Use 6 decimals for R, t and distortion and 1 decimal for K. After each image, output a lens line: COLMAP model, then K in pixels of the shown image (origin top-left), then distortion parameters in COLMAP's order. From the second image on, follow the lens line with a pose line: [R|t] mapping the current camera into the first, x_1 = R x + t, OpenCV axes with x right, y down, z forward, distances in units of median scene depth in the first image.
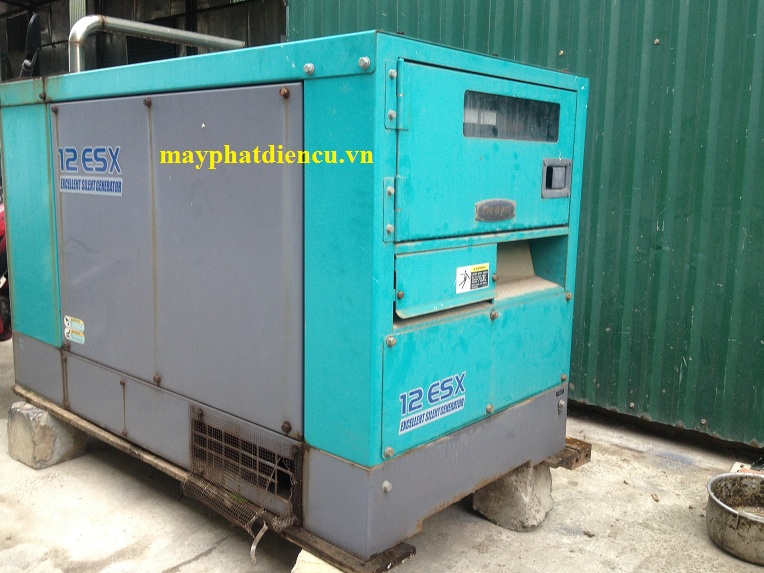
lens RADIAL K [[715.9, 0, 371.5], [0, 715.9, 285.6], [0, 0, 1]] dist [0.139664, -0.281185]
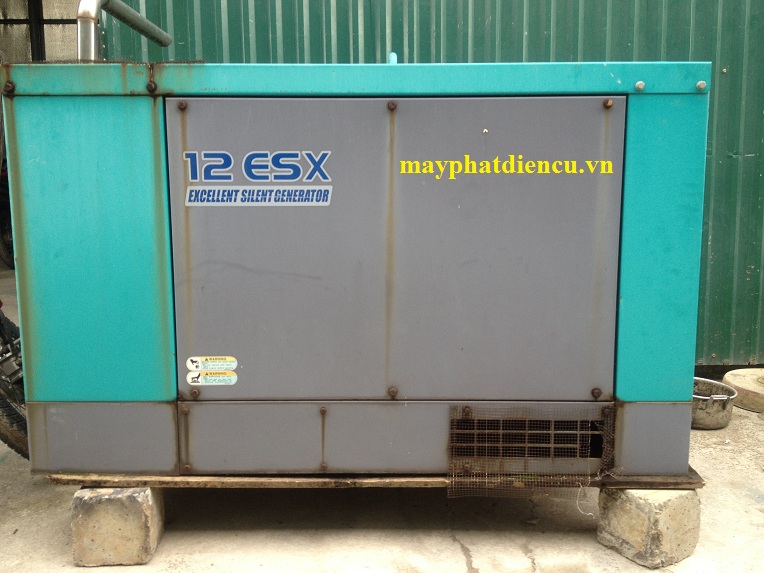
lens RADIAL K [[715.9, 0, 371.5], [0, 715.9, 285.6], [0, 0, 1]] dist [0.139664, -0.281185]
pose [[0.744511, -0.110195, 0.658454, -1.000351], [0.124928, 0.991857, 0.024736, -0.041870], [-0.655818, 0.063843, 0.752215, 0.313749]]
